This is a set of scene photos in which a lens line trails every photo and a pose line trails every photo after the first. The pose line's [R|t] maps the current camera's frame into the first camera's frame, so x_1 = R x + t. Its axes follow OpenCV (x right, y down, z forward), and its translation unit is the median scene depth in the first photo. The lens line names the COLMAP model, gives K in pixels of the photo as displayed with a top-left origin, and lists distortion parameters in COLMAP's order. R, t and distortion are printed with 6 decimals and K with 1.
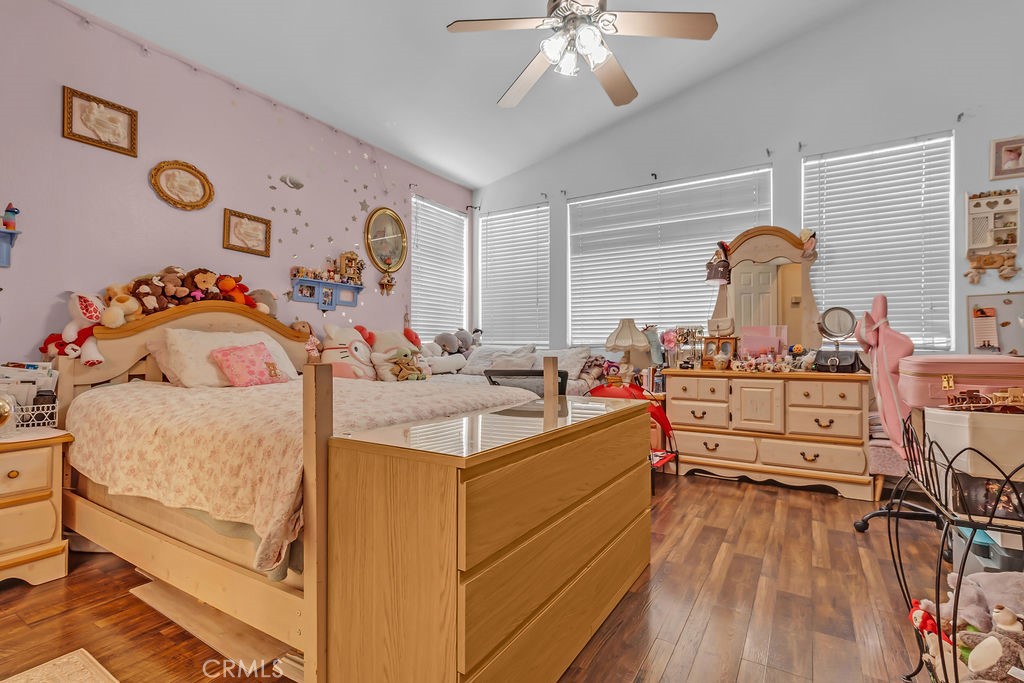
lens RADIAL K [[483.9, 0, 515.6], [0, 483.9, 337.7], [0, 0, 1]] dist [-0.000351, -0.000033]
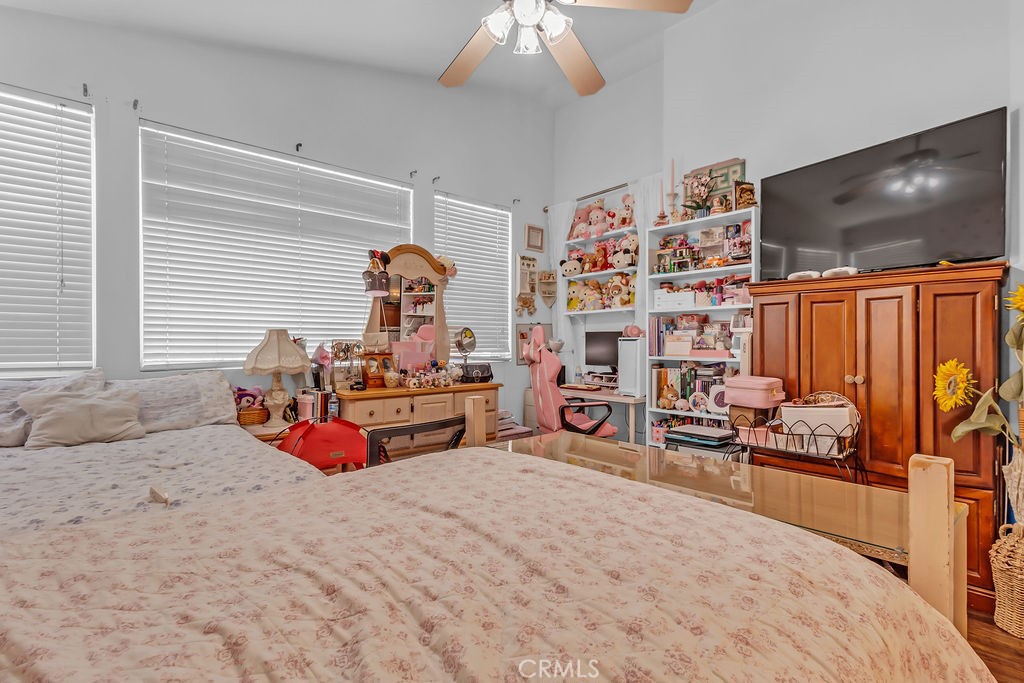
lens RADIAL K [[483.9, 0, 515.6], [0, 483.9, 337.7], [0, 0, 1]] dist [-0.000351, -0.000033]
pose [[0.280565, 0.006768, 0.959811, -0.830533], [-0.018231, 0.999832, -0.001721, -0.069716], [-0.959662, -0.017016, 0.280642, 0.998977]]
